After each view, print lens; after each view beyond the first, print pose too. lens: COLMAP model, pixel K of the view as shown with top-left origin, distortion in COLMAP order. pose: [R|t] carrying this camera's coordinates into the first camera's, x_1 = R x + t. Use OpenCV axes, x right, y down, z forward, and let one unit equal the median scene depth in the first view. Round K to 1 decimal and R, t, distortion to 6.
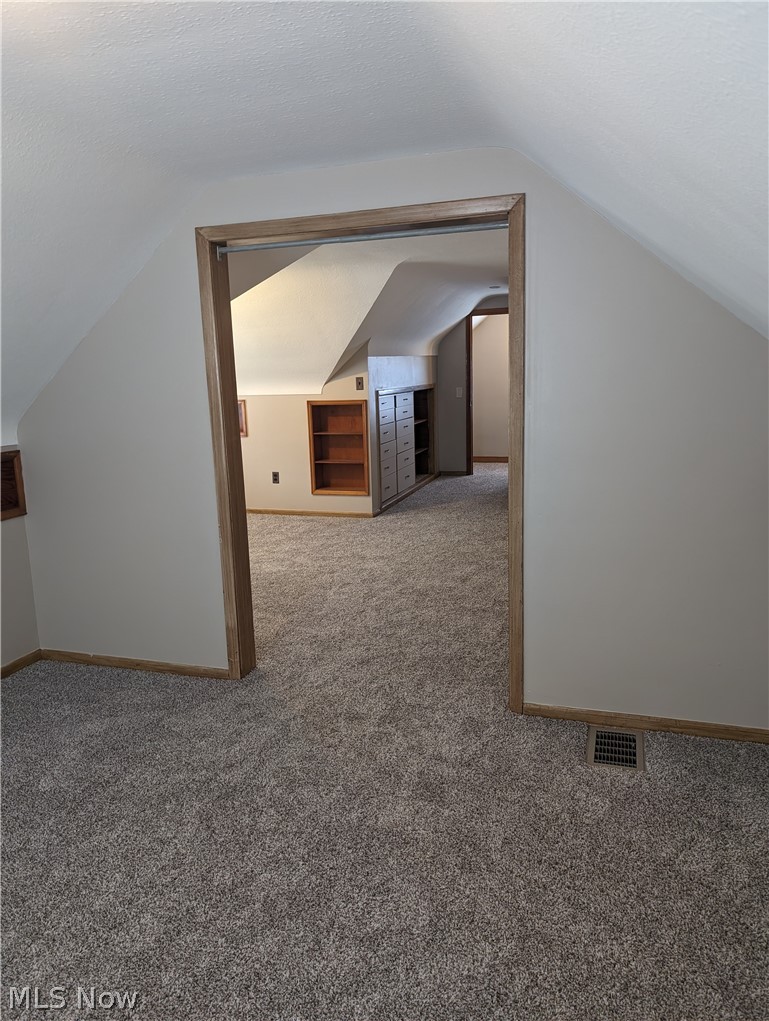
lens RADIAL K [[735.4, 0, 382.3], [0, 735.4, 517.8], [0, 0, 1]] dist [0.016927, -0.011318]
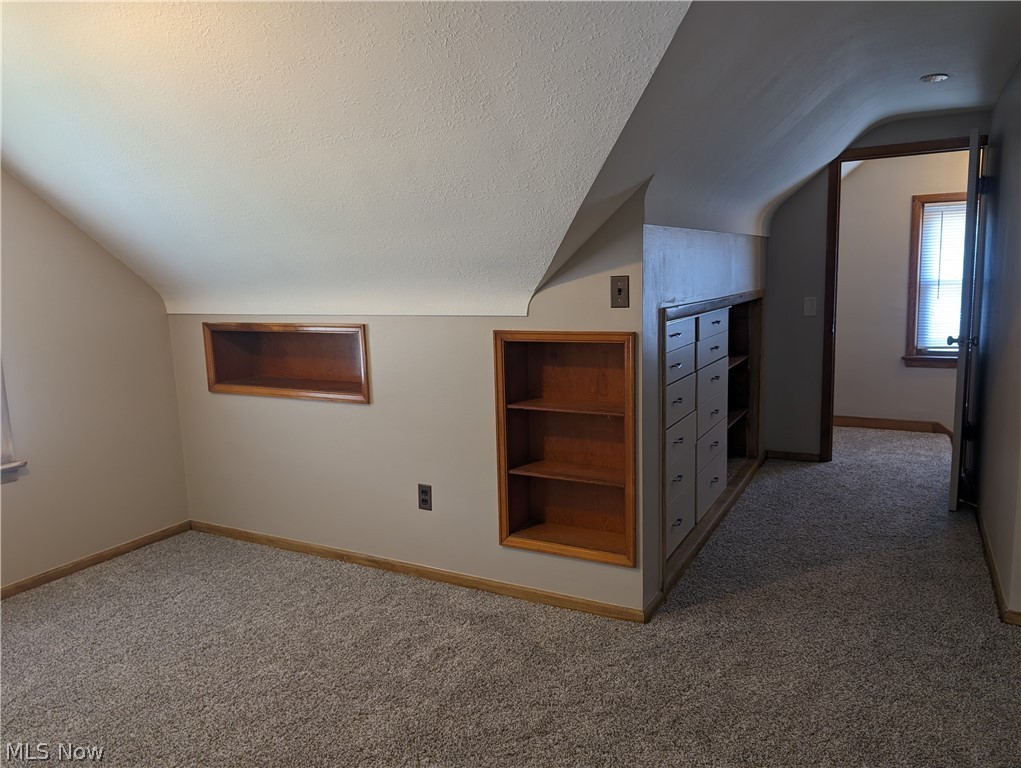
lens RADIAL K [[722.1, 0, 505.1], [0, 722.1, 376.6], [0, 0, 1]] dist [0.001993, 0.002616]
pose [[0.982463, 0.027349, -0.184442, -0.017655], [-0.037088, 0.998082, -0.049560, -0.109500], [0.182732, 0.055532, 0.981593, 0.578777]]
